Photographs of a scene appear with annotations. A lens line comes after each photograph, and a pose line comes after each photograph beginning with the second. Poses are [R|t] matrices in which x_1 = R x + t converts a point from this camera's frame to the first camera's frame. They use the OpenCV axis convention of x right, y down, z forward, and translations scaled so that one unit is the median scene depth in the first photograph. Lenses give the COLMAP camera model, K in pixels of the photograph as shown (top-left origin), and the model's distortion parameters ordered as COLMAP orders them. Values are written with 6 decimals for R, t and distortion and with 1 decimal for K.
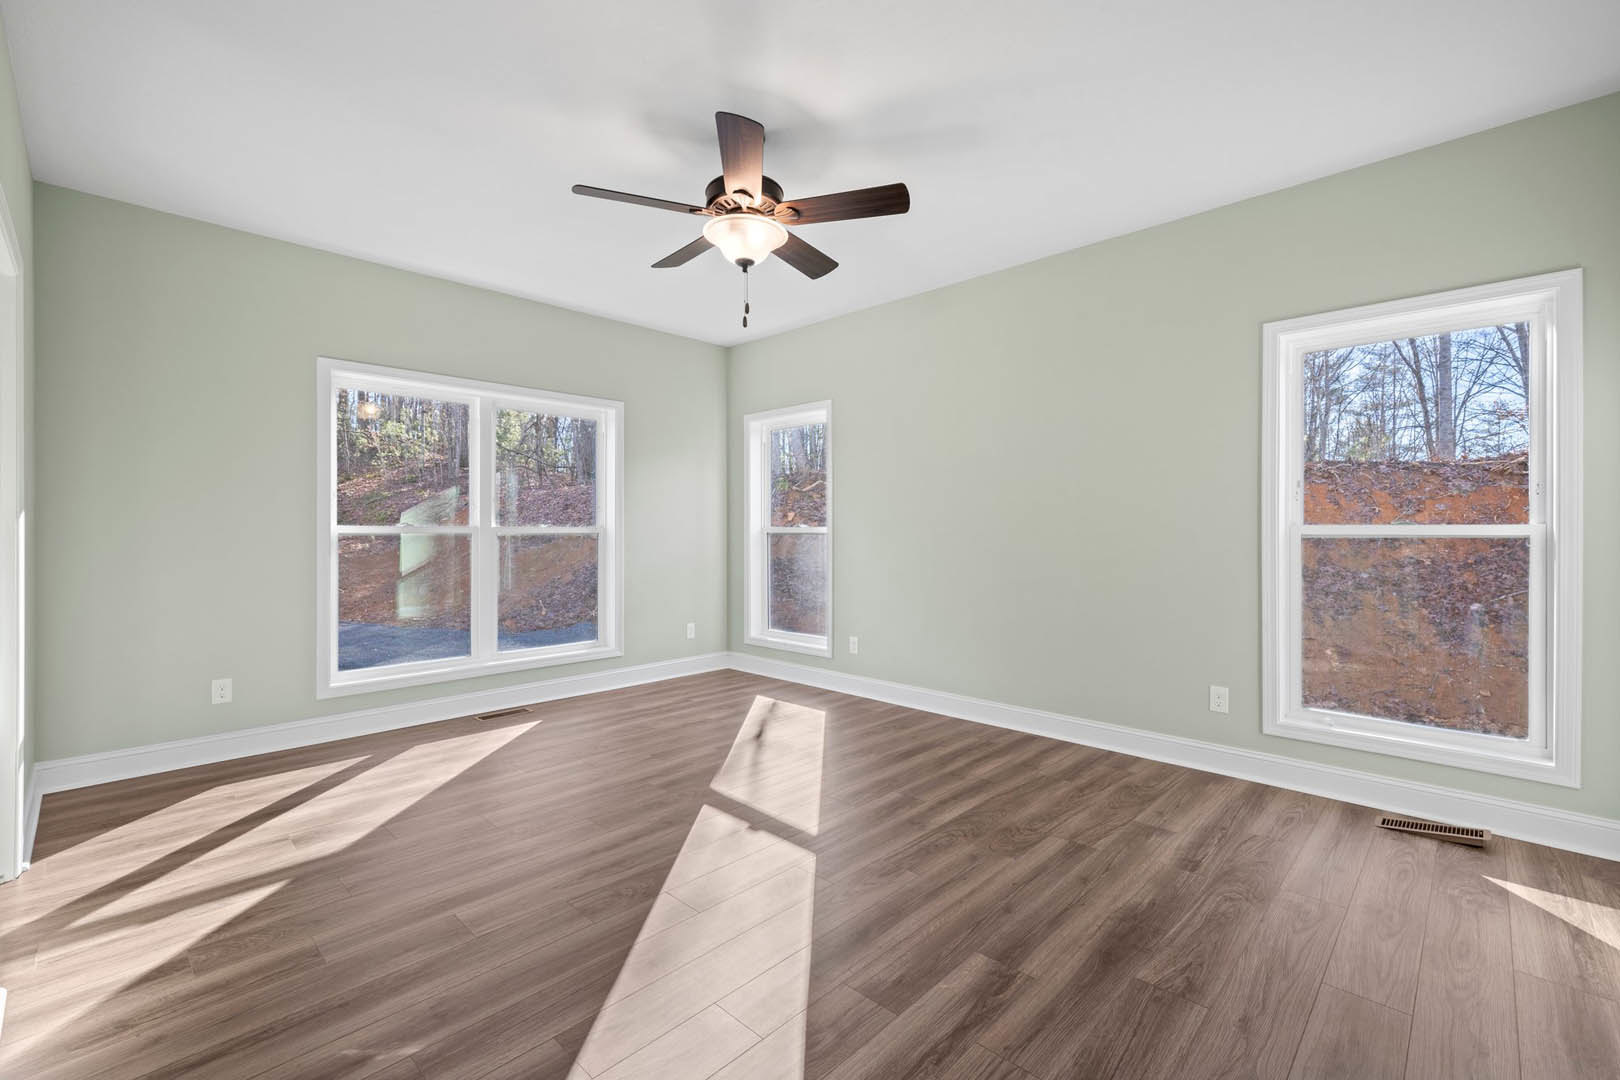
lens RADIAL K [[690.6, 0, 816.1], [0, 690.6, 537.6], [0, 0, 1]] dist [0.000827, -0.001044]
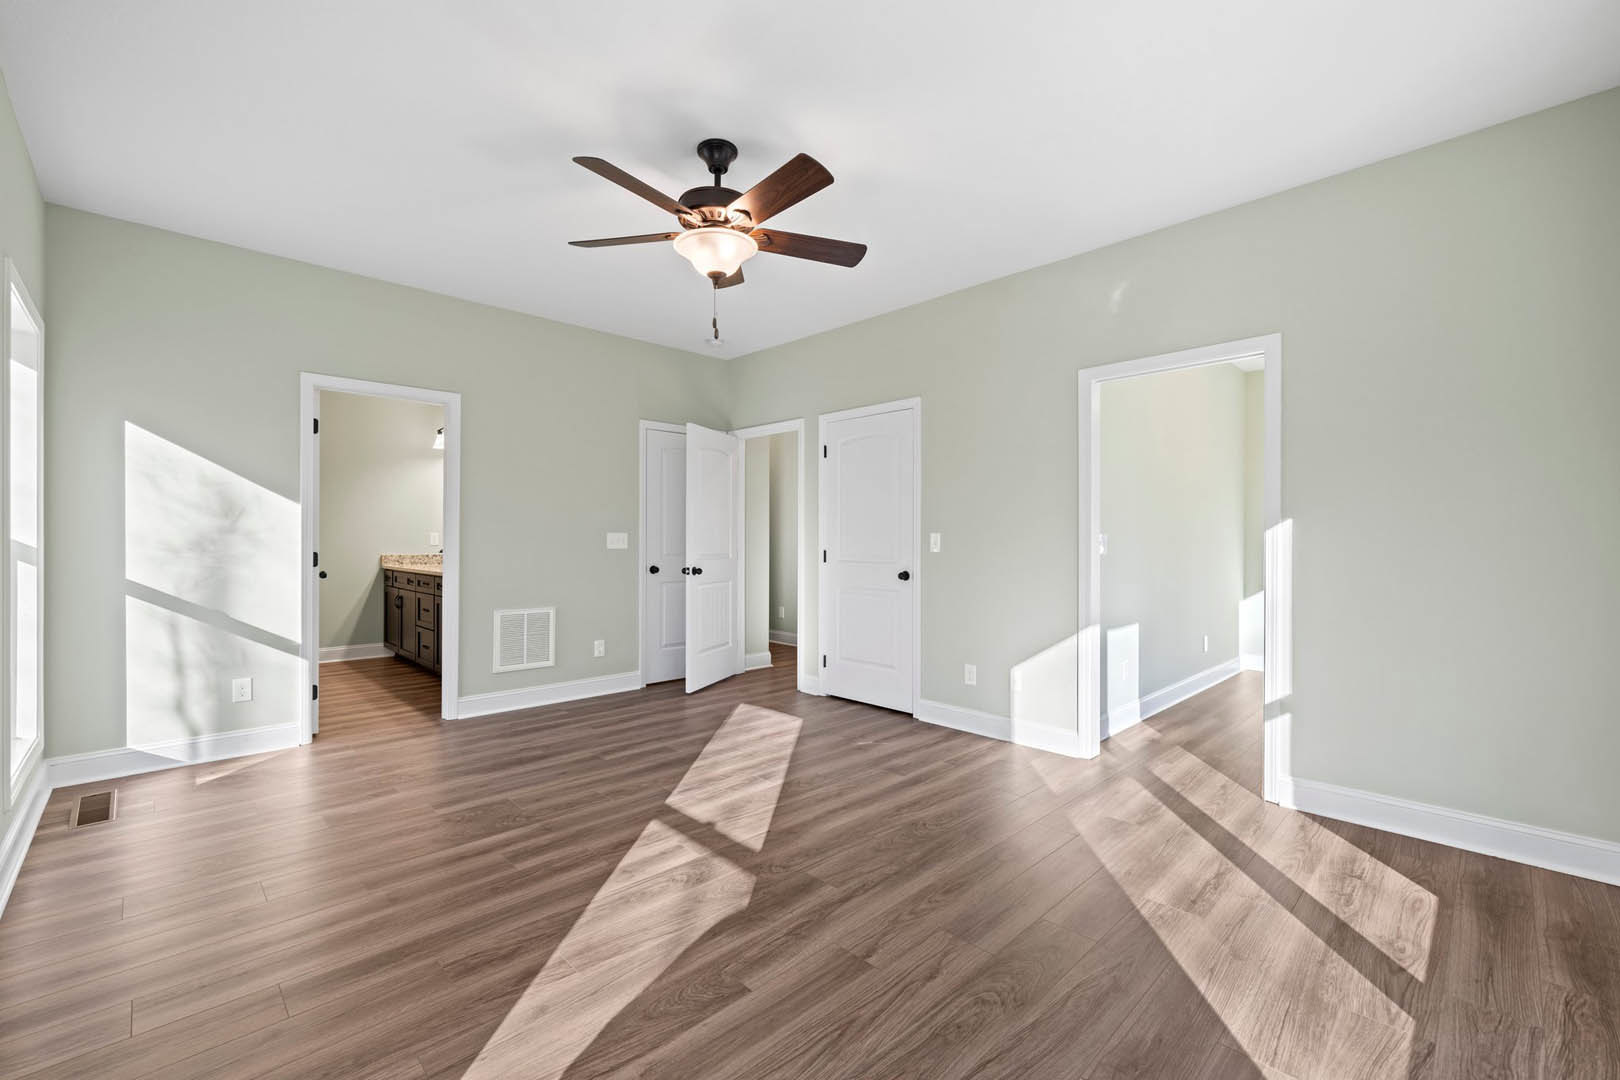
lens RADIAL K [[690.6, 0, 809.2], [0, 690.6, 532.5], [0, 0, 1]] dist [0.000827, -0.001044]
pose [[-0.999046, -0.000714, 0.043654, -0.281125], [-0.000759, 0.999999, -0.001008, -0.018234], [-0.043653, -0.001040, -0.999046, 1.985601]]
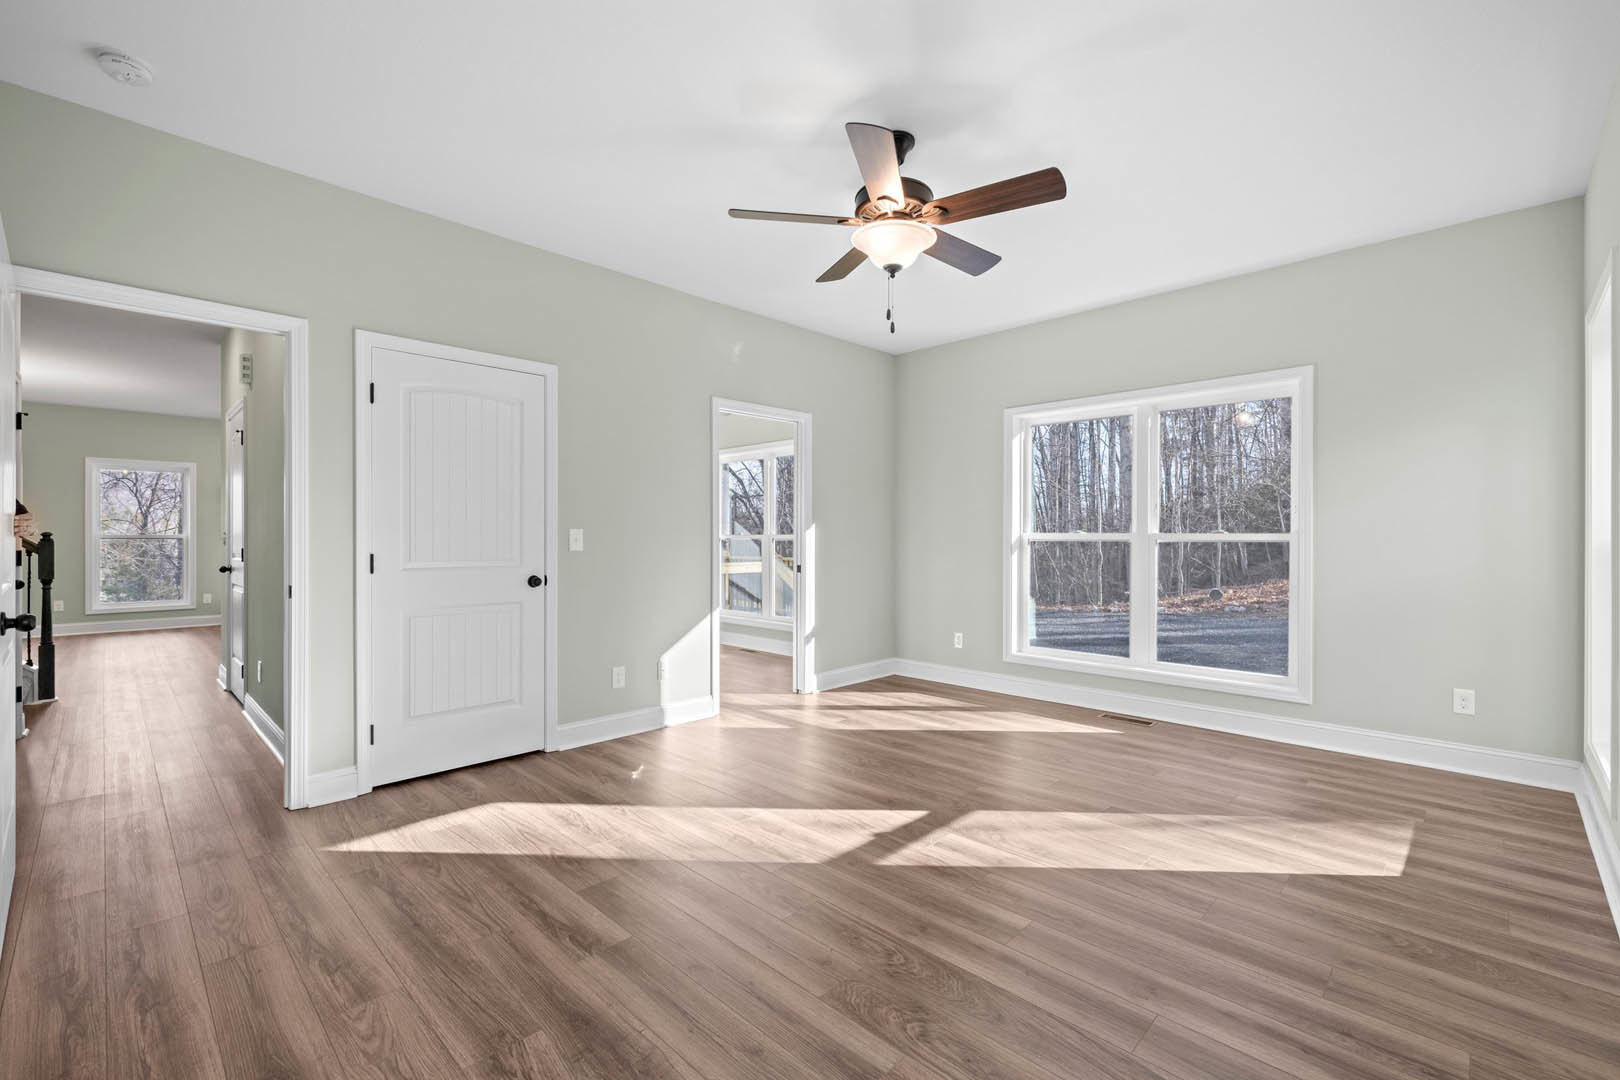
lens RADIAL K [[690.6, 0, 817.9], [0, 690.6, 541.1], [0, 0, 1]] dist [0.000827, -0.001044]
pose [[-0.003863, 0.004892, -0.999981, 0.884466], [-0.011231, 0.999925, 0.004935, -0.006492], [0.999929, 0.011249, -0.003807, 0.883624]]
